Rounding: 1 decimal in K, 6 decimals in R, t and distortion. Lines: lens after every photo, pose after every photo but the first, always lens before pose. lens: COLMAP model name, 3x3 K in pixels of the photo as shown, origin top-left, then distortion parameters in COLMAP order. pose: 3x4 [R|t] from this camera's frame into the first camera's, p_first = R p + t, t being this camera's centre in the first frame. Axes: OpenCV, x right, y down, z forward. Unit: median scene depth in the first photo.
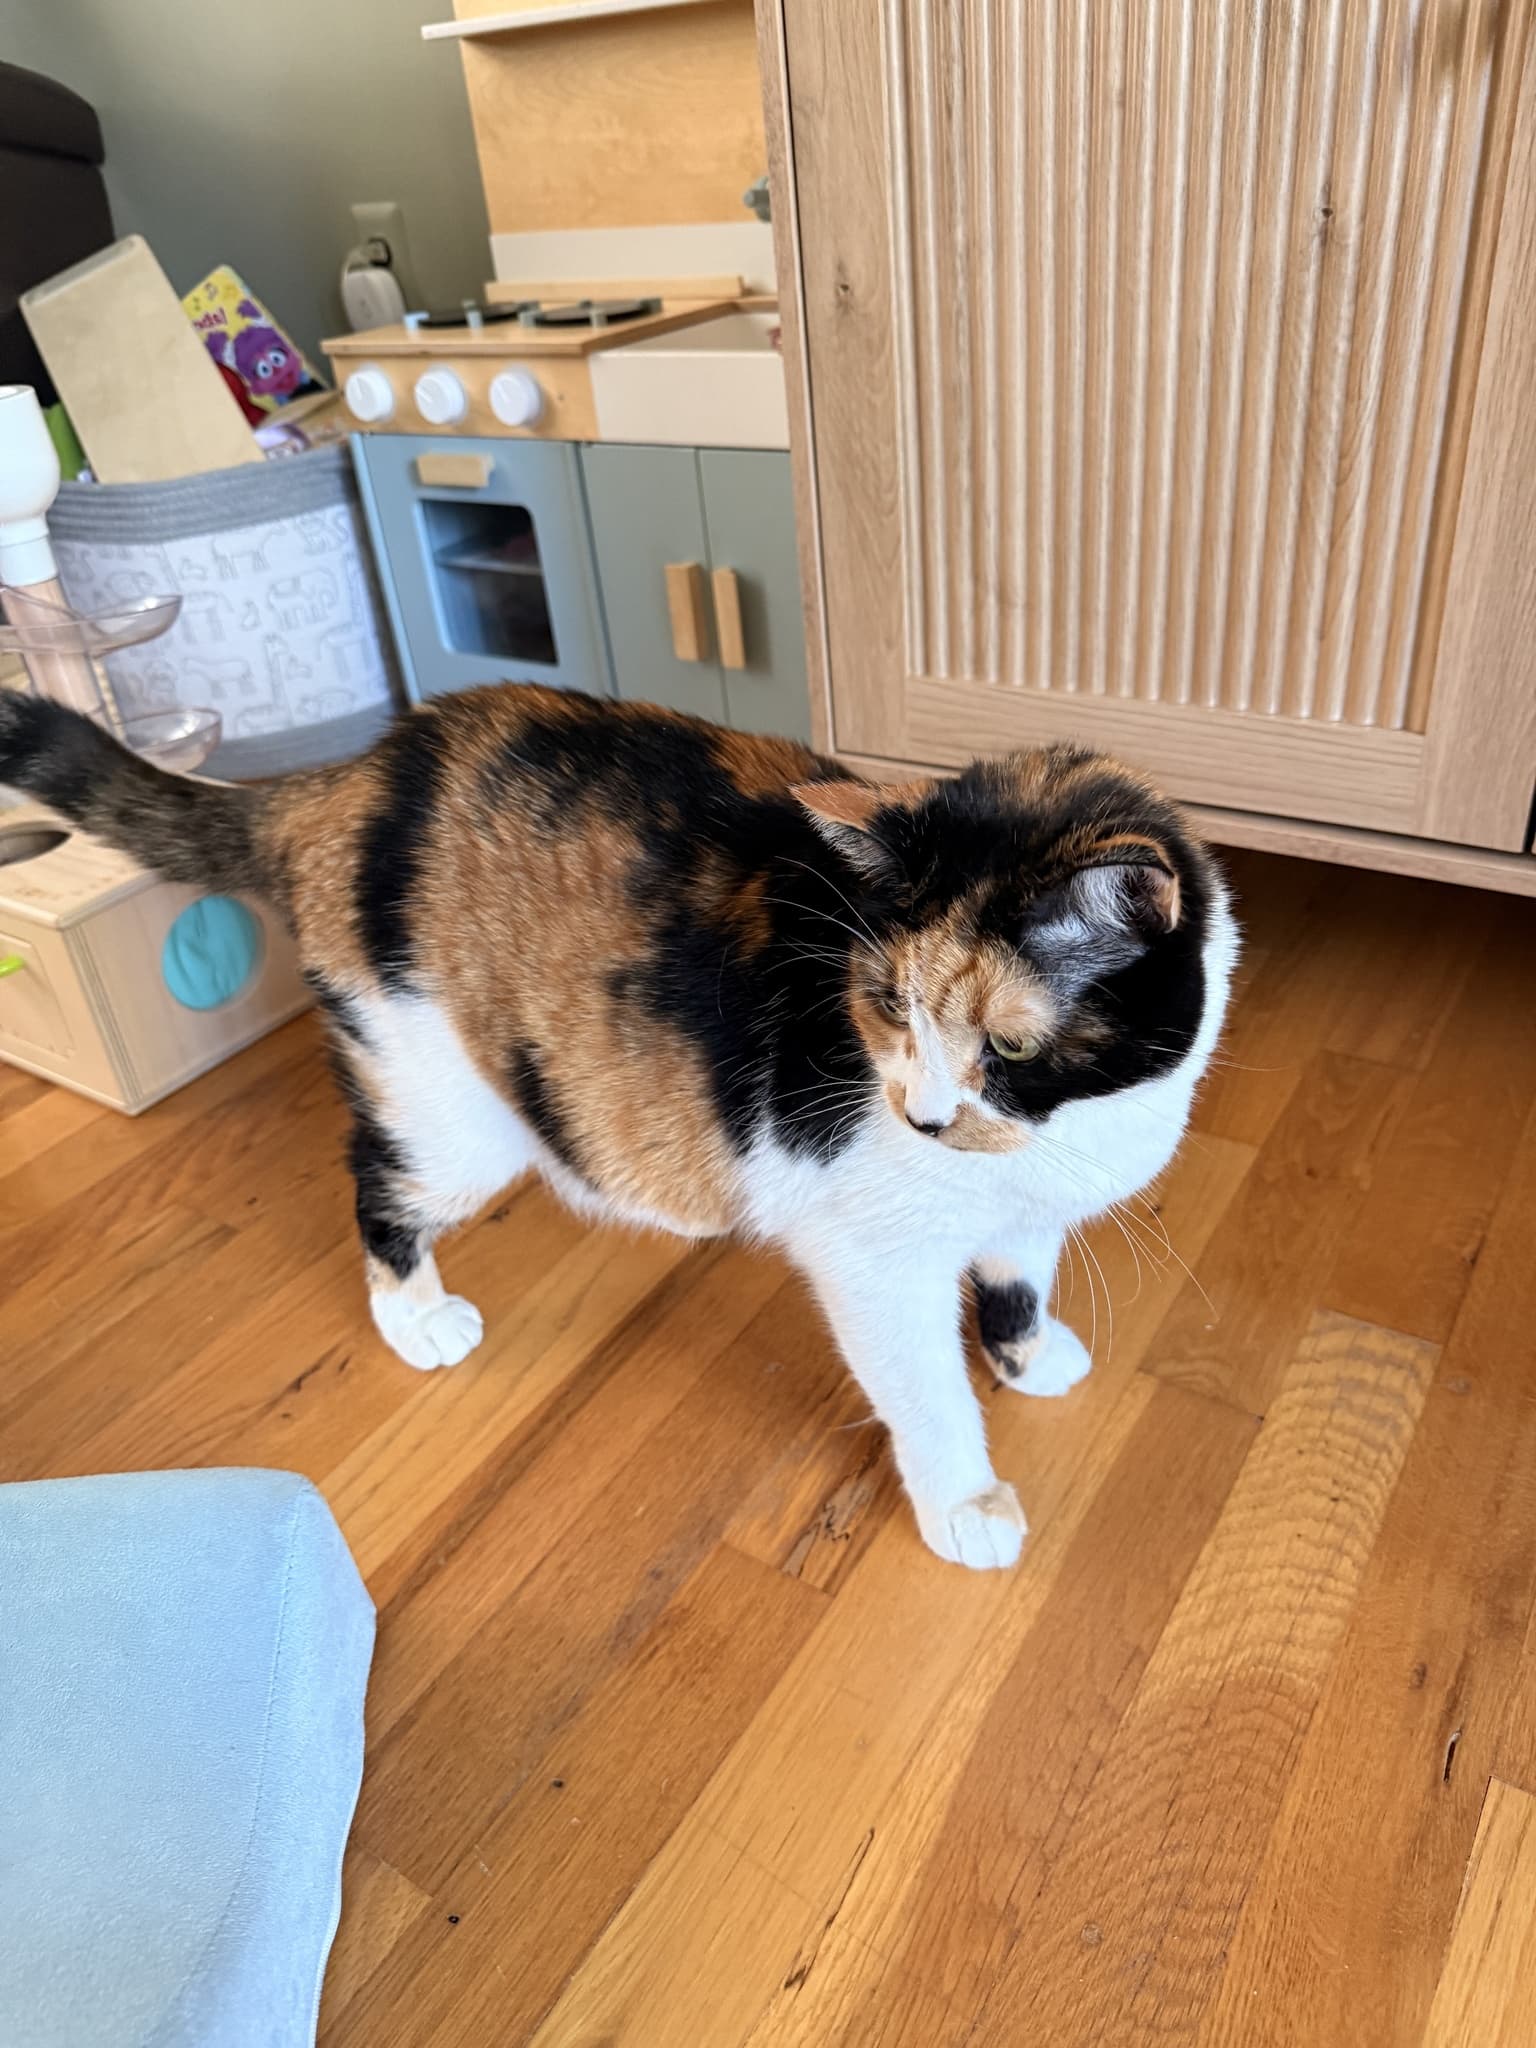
lens RADIAL K [[1433.0, 0, 768.0], [0, 1433.0, 1024.0], [0, 0, 1]] dist [0.049259, -0.169213]
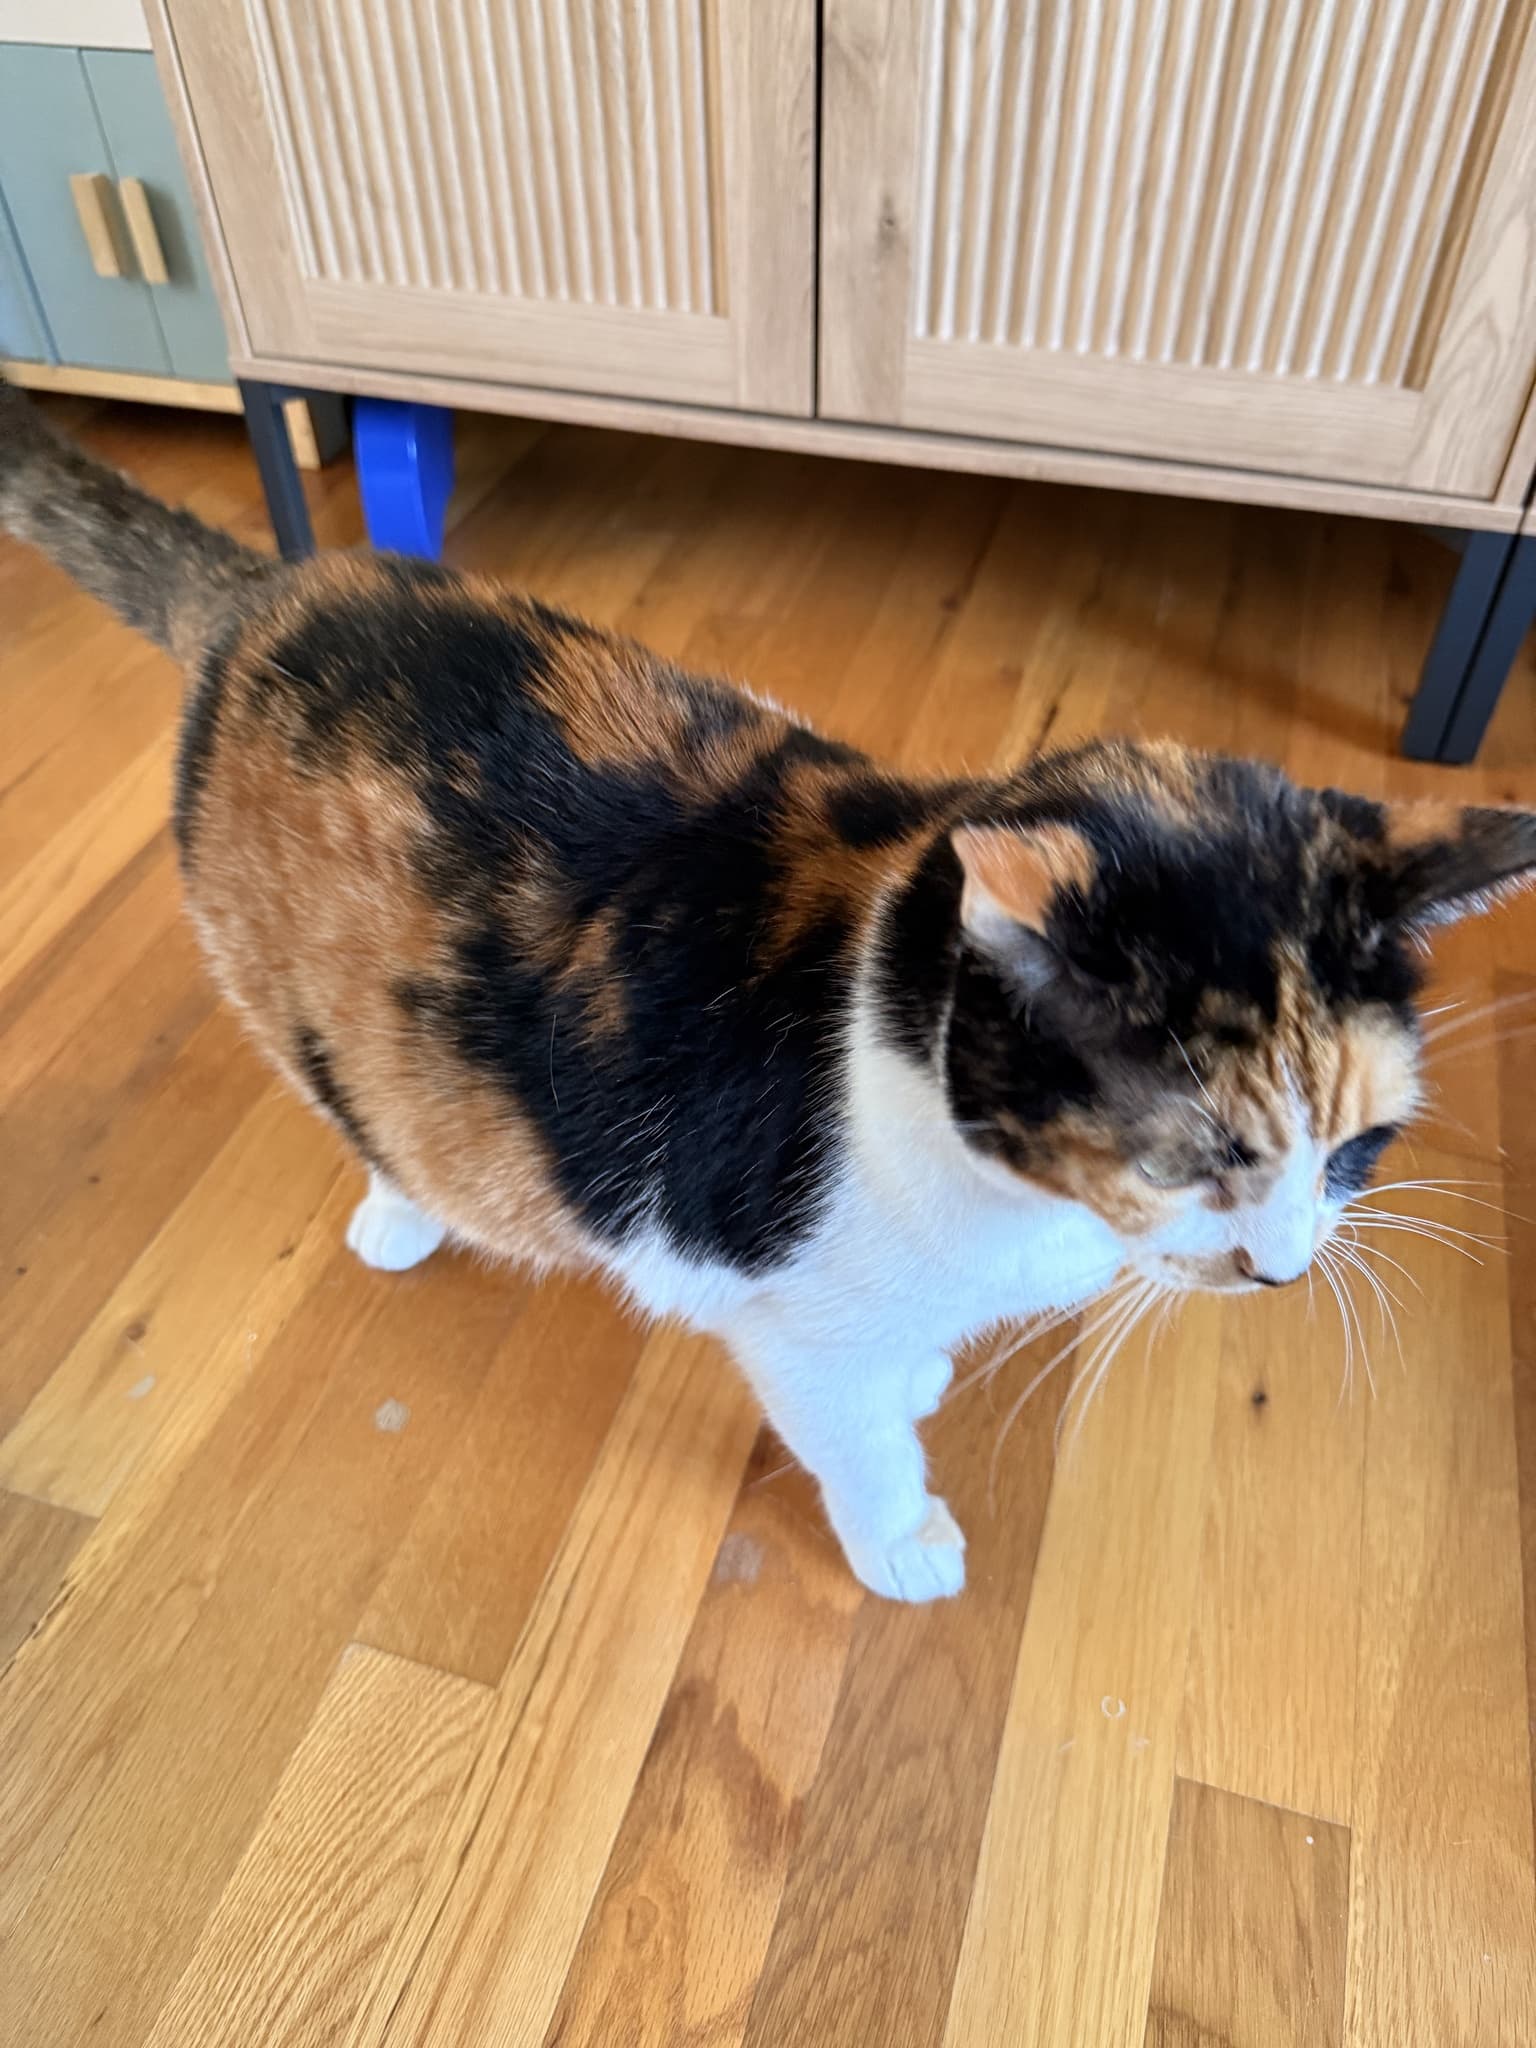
lens RADIAL K [[1449.1, 0, 773.1], [0, 1449.1, 1051.4], [0, 0, 1]] dist [-0.043722, -0.001462]
pose [[0.955581, -0.141818, 0.258365, 0.080383], [0.078143, 0.967159, 0.241861, 0.097425], [-0.284180, -0.210928, 0.935281, -0.248396]]
